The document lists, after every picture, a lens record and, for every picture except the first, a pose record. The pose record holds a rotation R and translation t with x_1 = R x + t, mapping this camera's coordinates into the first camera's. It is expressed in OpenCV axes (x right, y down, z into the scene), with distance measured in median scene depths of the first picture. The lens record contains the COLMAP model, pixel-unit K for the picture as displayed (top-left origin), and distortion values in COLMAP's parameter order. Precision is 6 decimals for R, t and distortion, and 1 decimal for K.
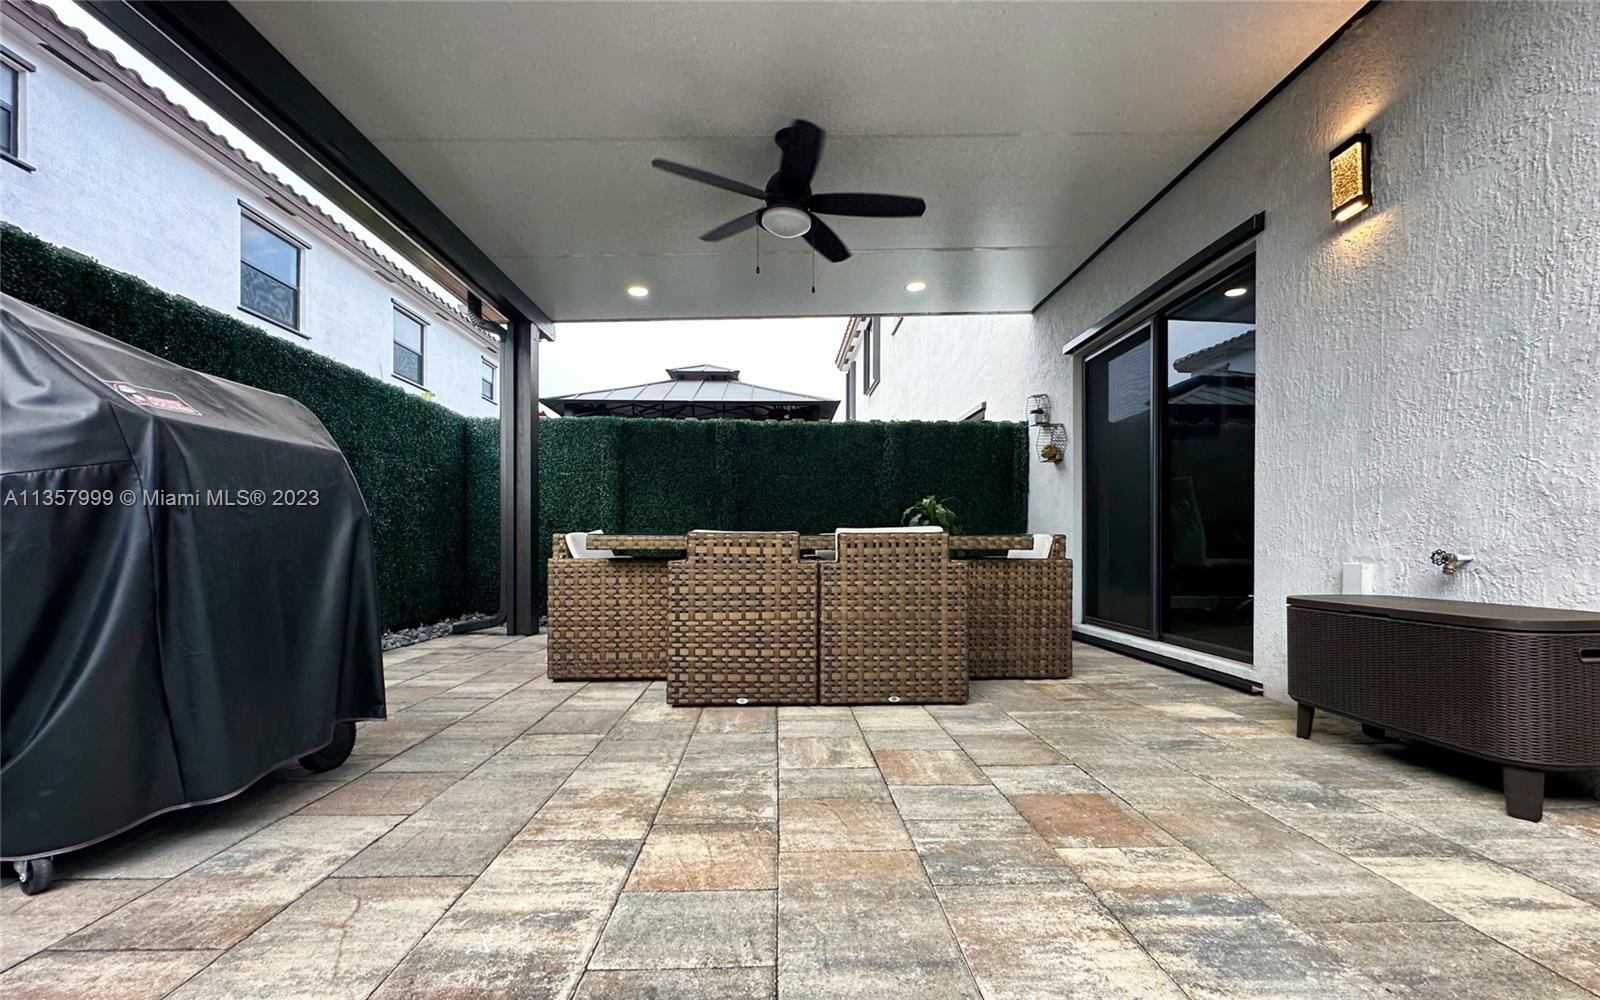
lens RADIAL K [[638.2, 0, 794.9], [0, 638.2, 549.4], [0, 0, 1]] dist [-0.002401, -0.000307]
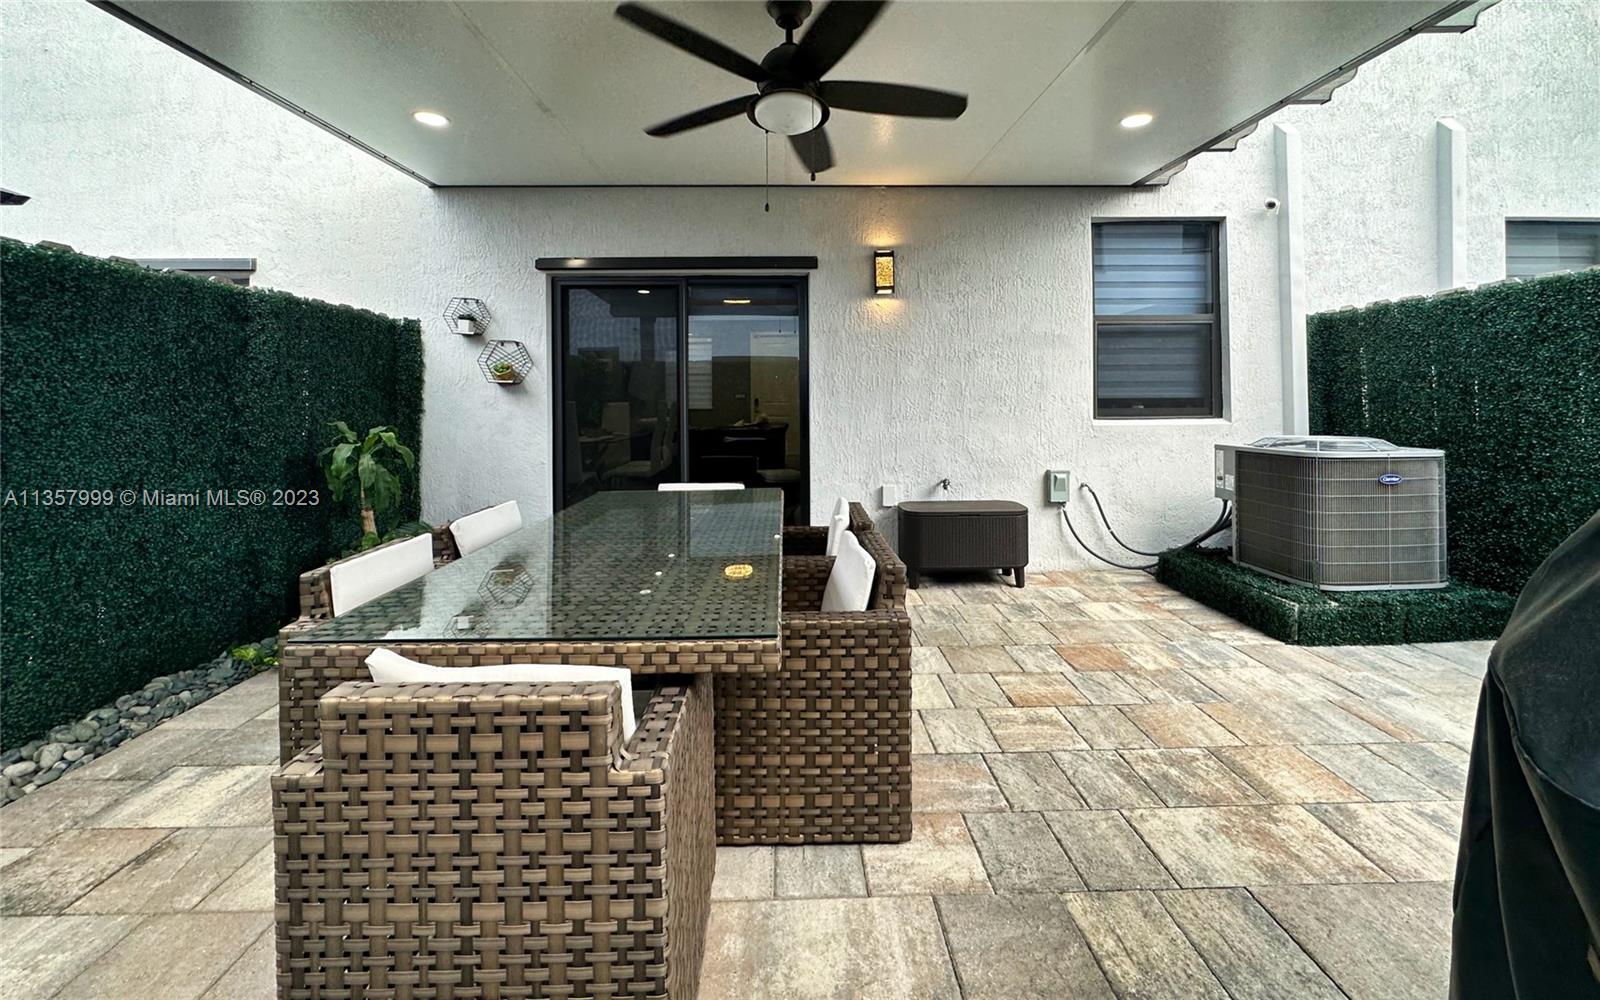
lens RADIAL K [[641.6, 0, 795.1], [0, 641.6, 400.4], [0, 0, 1]] dist [-0.001881, -0.000282]
pose [[0.008851, -0.002346, 0.999958, -0.994756], [0.015648, 0.999875, 0.002207, -0.239706], [-0.999838, 0.015628, 0.008886, 1.300304]]
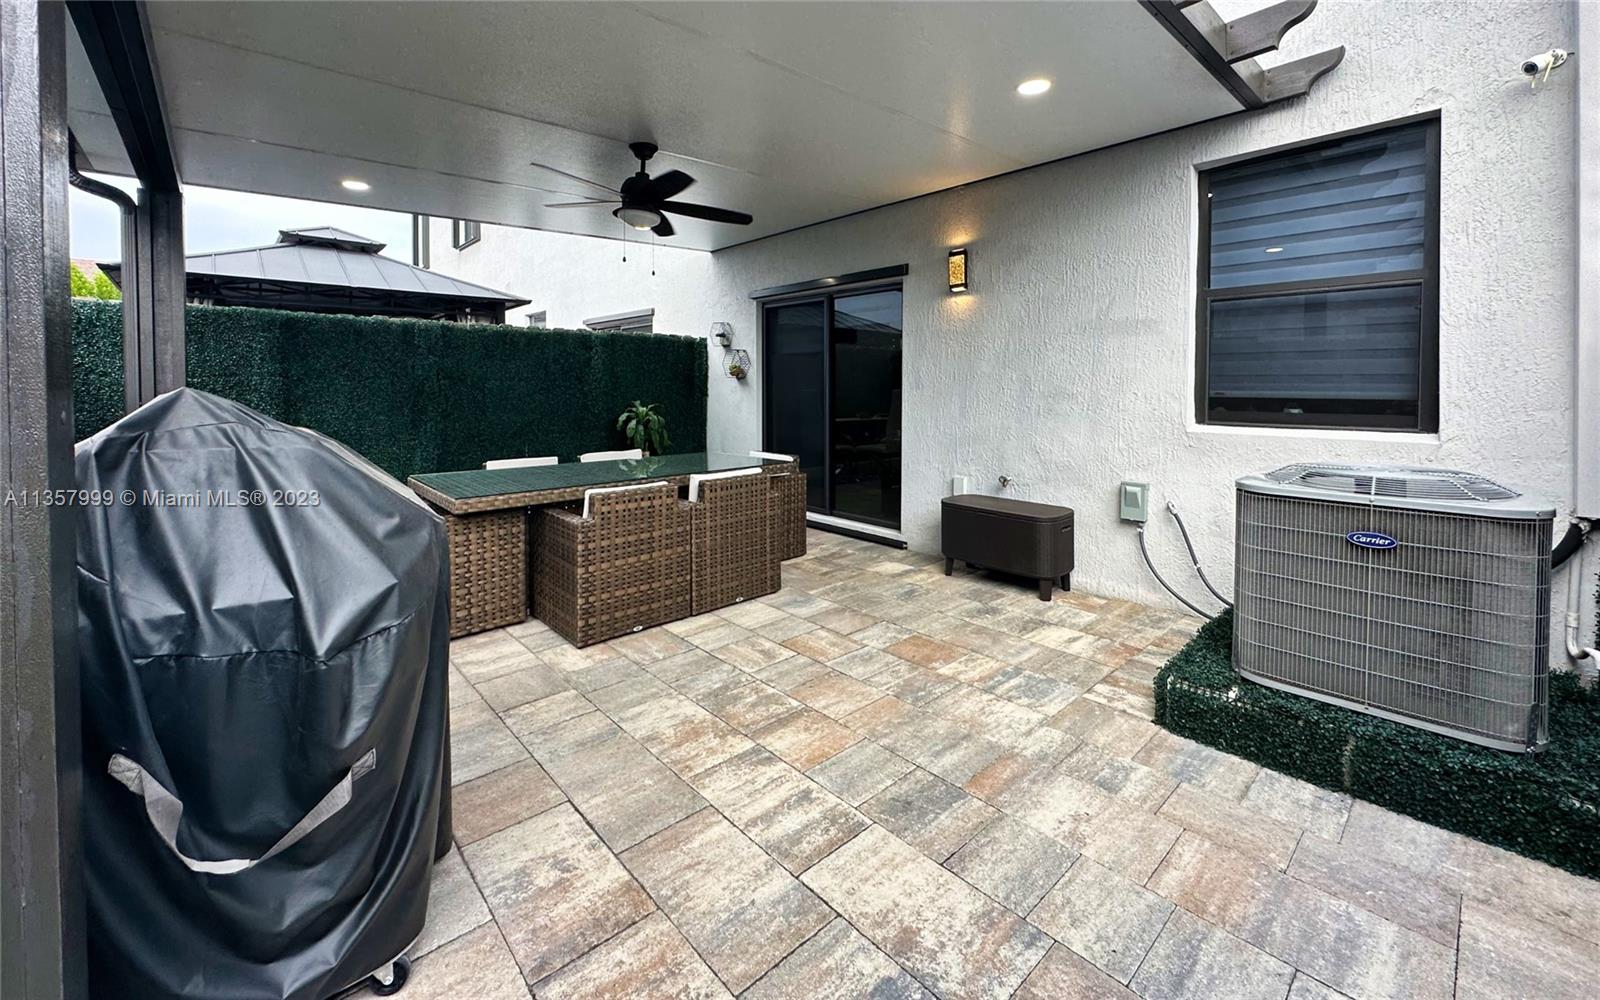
lens RADIAL K [[641.6, 0, 795.1], [0, 641.6, 400.4], [0, 0, 1]] dist [-0.001881, -0.000282]
pose [[0.761187, -0.018403, 0.648271, -0.750035], [0.006218, 0.999758, 0.021080, -0.257956], [-0.648503, -0.012015, 0.761118, -0.133448]]
